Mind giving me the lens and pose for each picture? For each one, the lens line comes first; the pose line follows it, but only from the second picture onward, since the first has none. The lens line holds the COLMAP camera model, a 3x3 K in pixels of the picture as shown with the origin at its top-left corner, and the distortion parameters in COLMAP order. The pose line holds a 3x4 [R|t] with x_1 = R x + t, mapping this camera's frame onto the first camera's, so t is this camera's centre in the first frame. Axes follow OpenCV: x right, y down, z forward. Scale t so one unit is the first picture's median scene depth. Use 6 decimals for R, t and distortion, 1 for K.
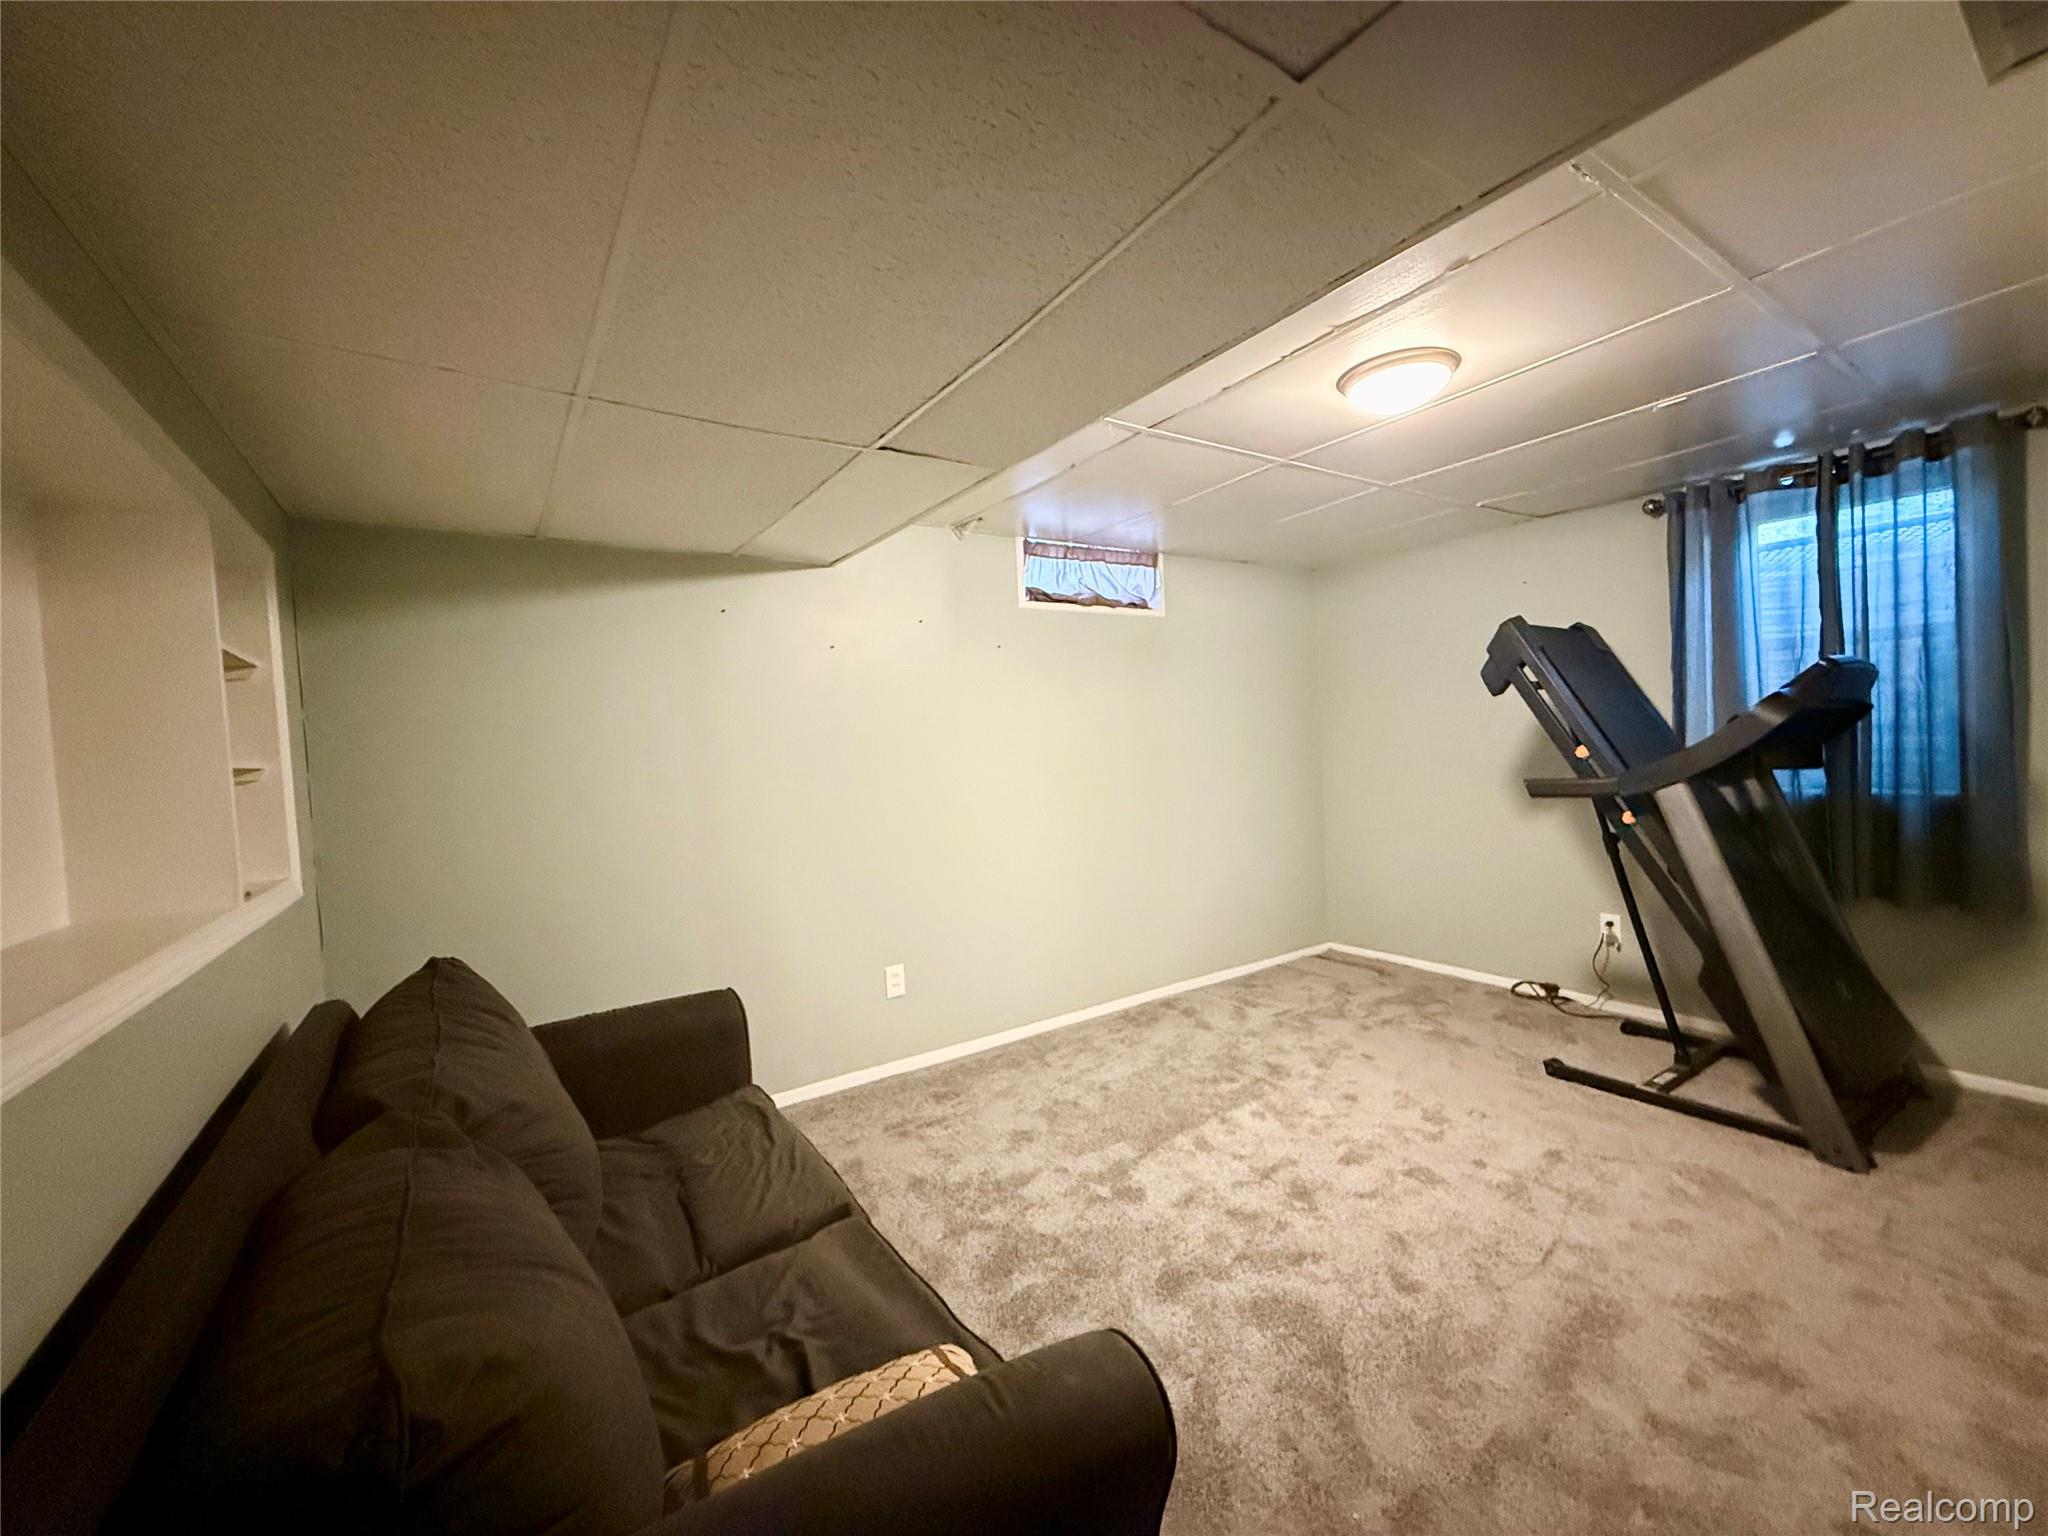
lens RADIAL K [[813.3, 0, 1021.0], [0, 813.3, 770.6], [0, 0, 1]] dist [-0.003869, 0.000131]
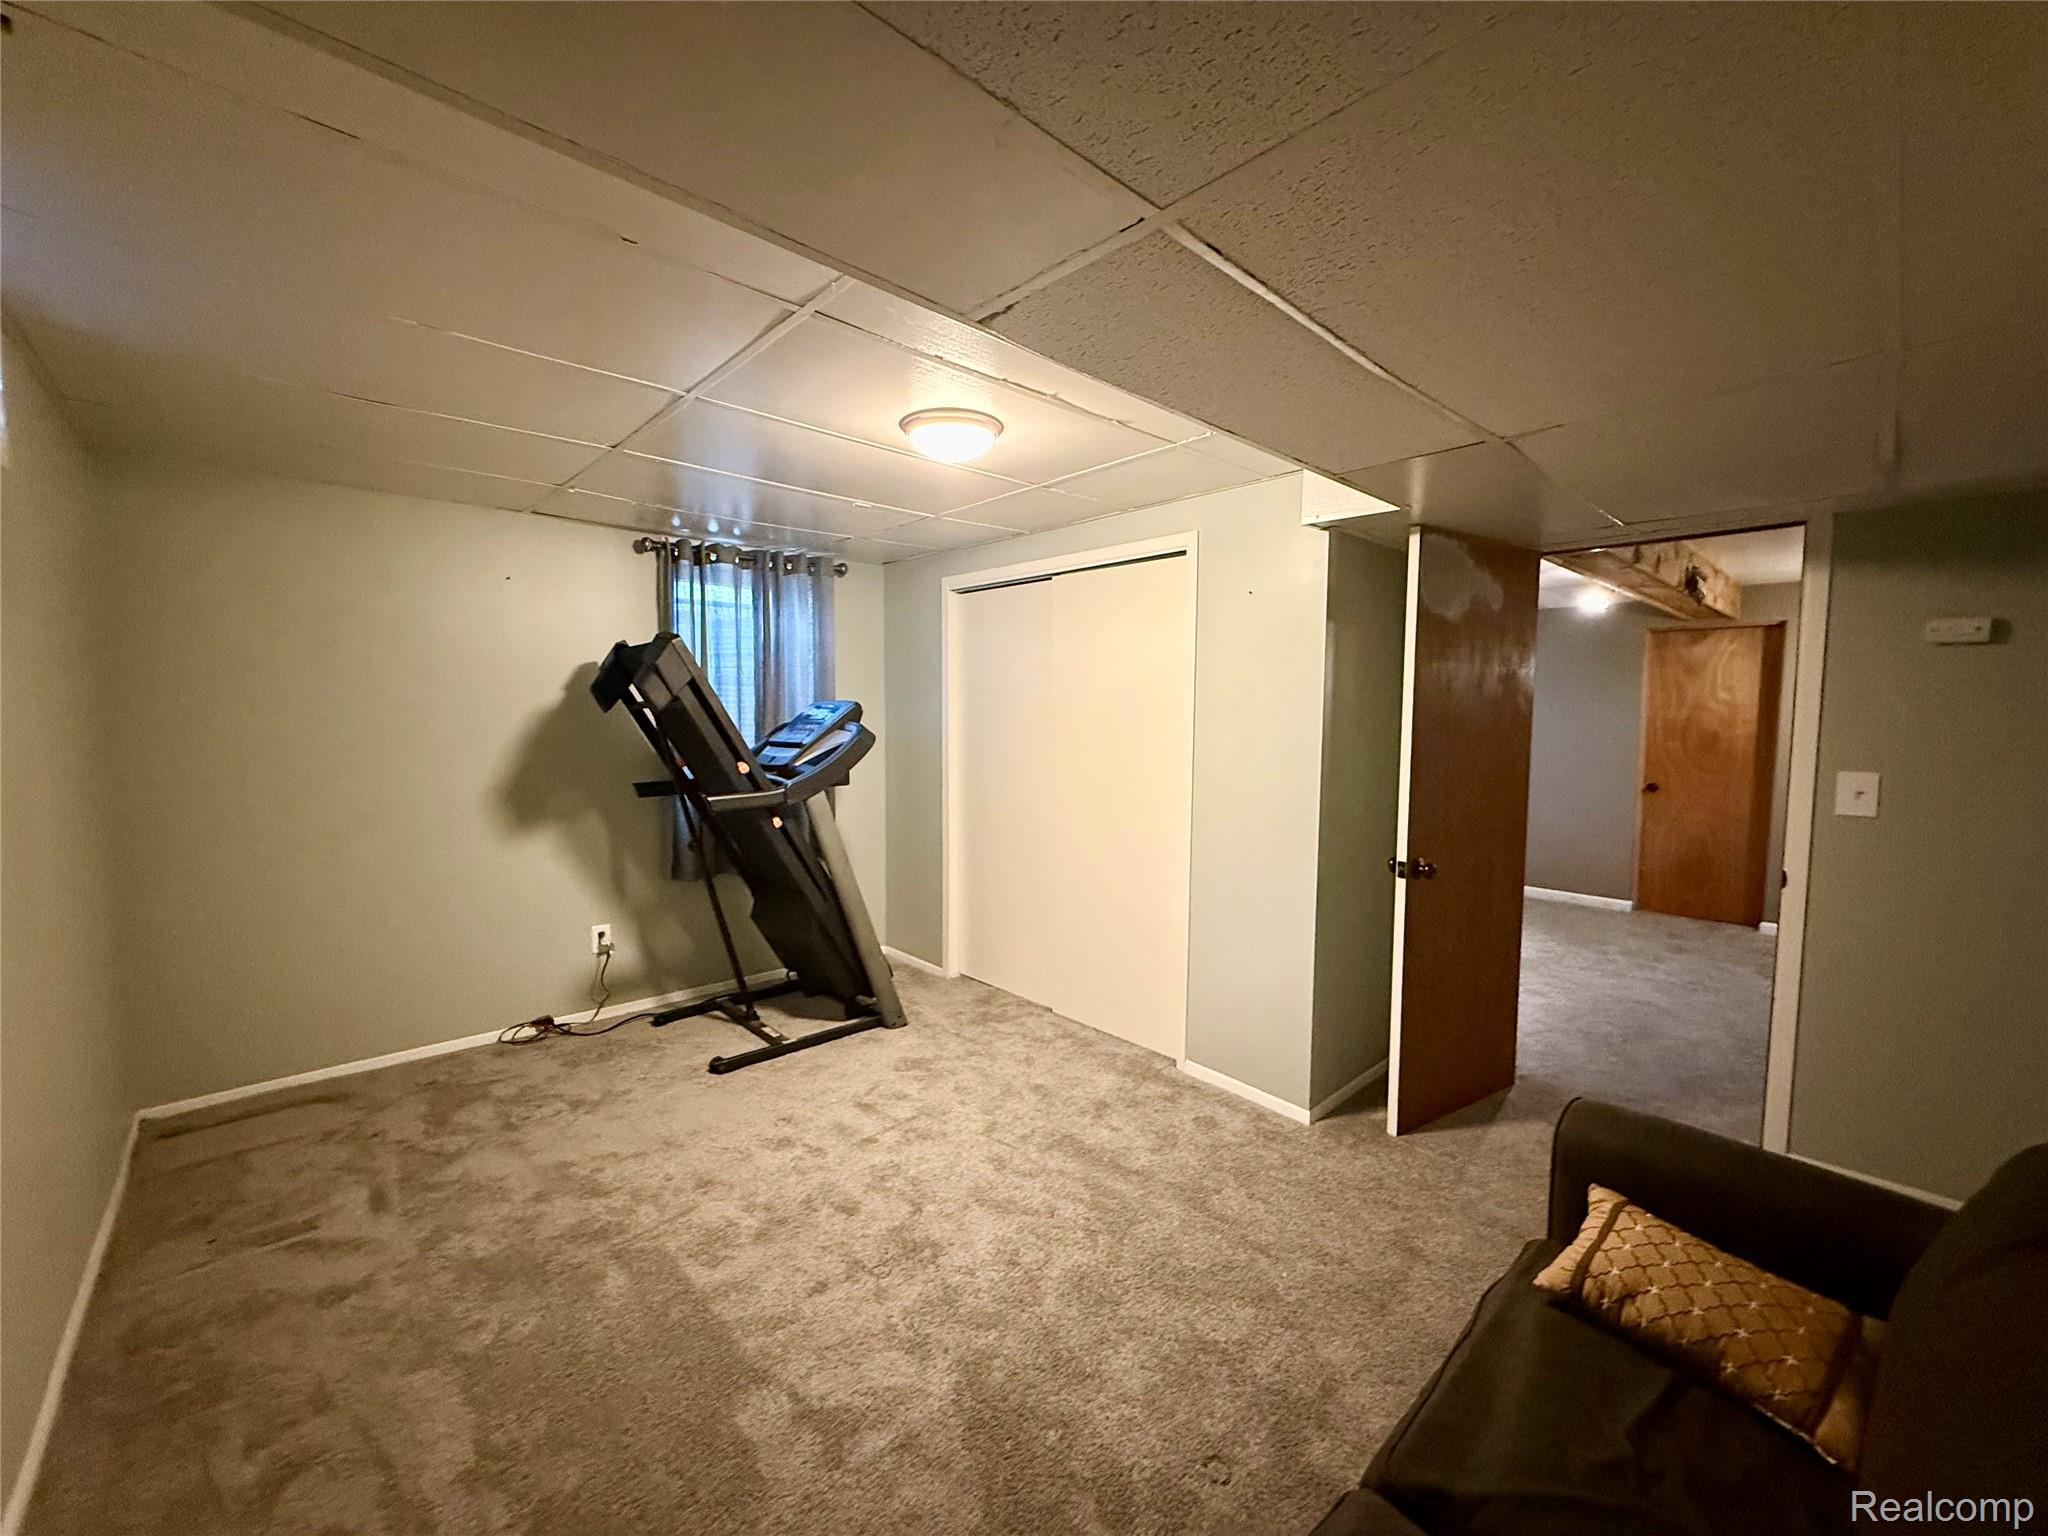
lens RADIAL K [[813.3, 0, 1021.5], [0, 813.3, 766.5], [0, 0, 1]] dist [-0.003869, 0.000131]
pose [[-0.155364, -0.023472, 0.987578, -0.396184], [0.032253, 0.999064, 0.028819, -0.039271], [-0.987331, 0.036330, -0.154461, 0.669287]]
